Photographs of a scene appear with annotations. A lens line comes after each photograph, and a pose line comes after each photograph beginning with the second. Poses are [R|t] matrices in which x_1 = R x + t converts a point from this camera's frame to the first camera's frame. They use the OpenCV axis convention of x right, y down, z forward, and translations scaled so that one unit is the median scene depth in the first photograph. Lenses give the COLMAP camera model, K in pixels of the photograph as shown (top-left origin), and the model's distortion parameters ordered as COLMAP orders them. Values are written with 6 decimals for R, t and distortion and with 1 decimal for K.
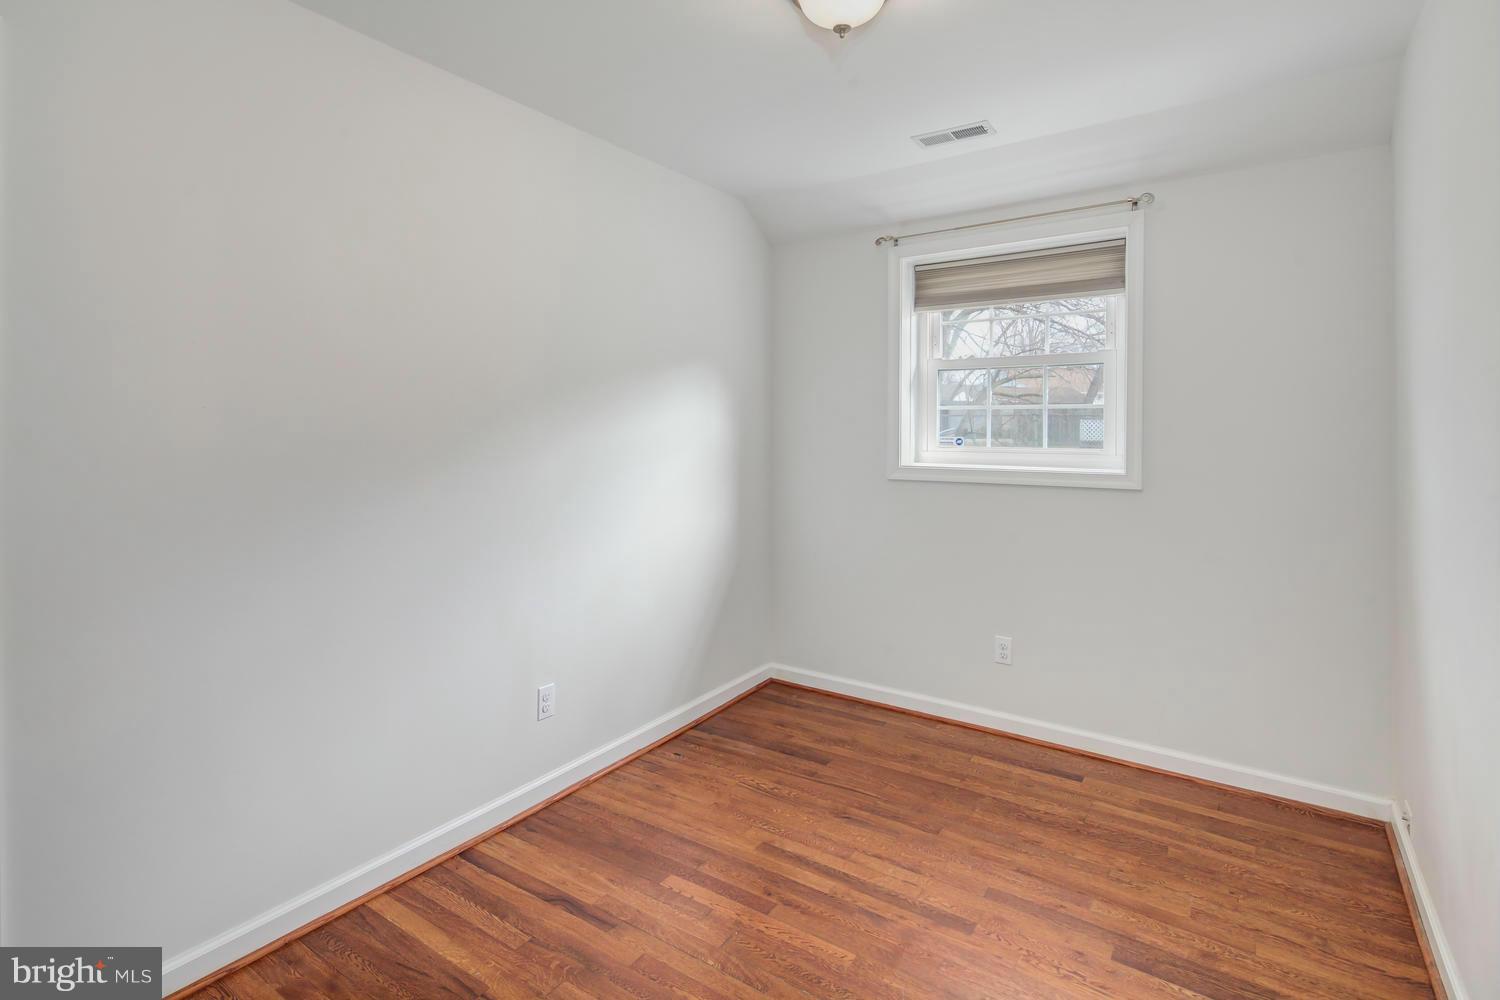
lens RADIAL K [[727.9, 0, 693.9], [0, 727.9, 422.7], [0, 0, 1]] dist [0.005611, -0.004185]
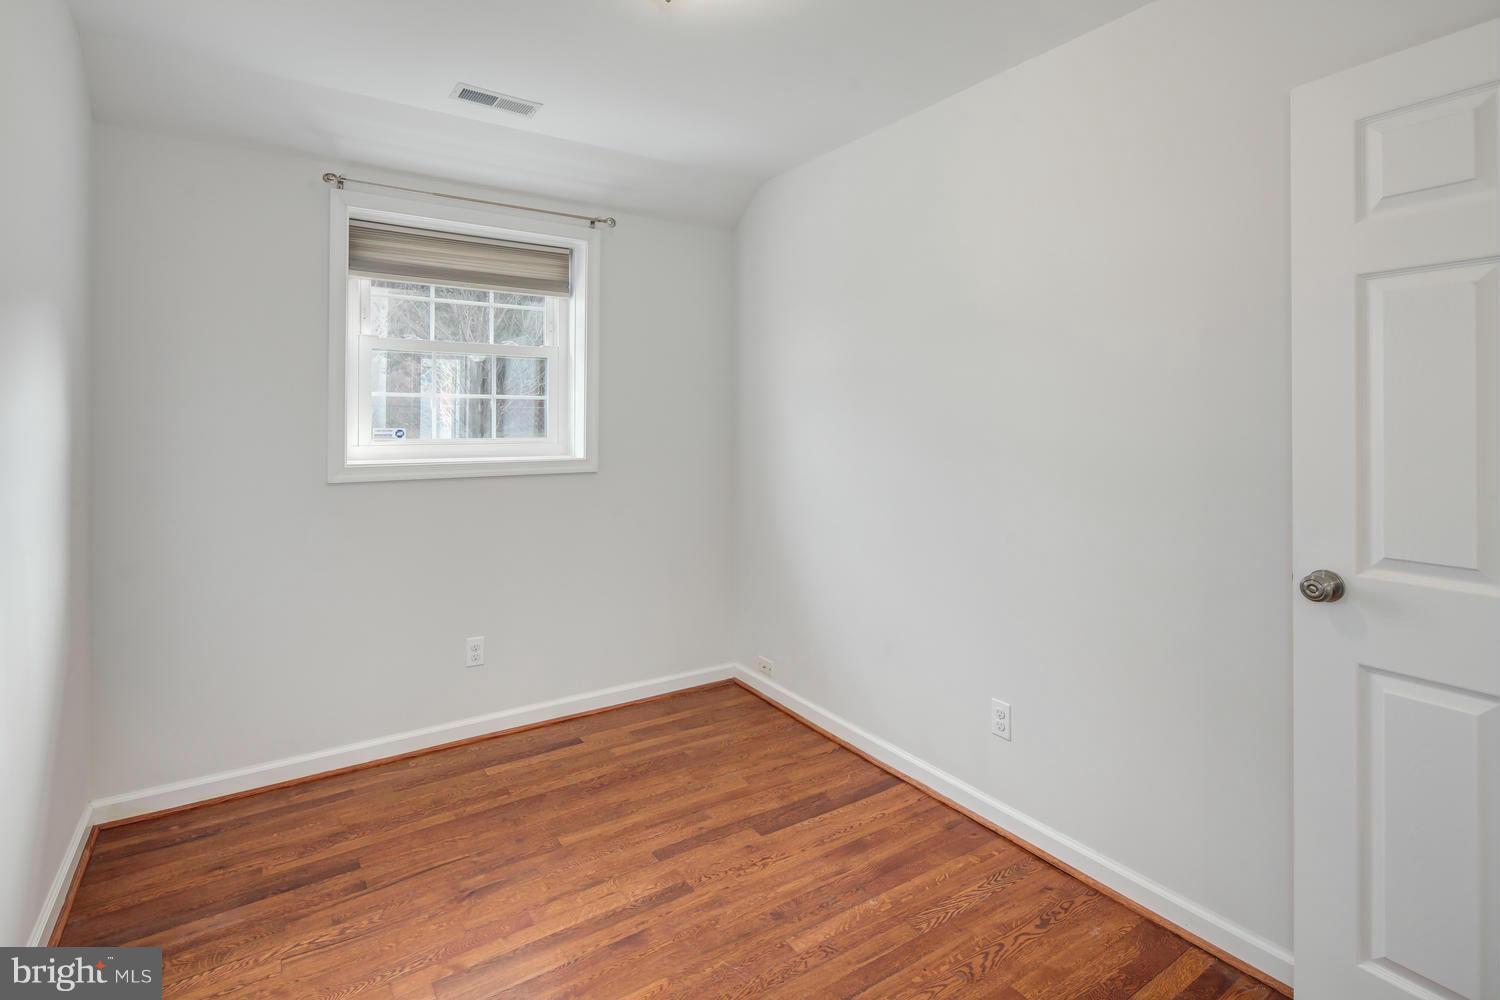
lens RADIAL K [[727.9, 0, 797.6], [0, 727.9, 413.0], [0, 0, 1]] dist [0.005611, -0.004185]
pose [[0.323472, 0.006671, 0.946214, -0.380784], [-0.008720, 0.999954, -0.004069, 0.000861], [-0.946198, -0.006935, 0.323515, 0.329329]]
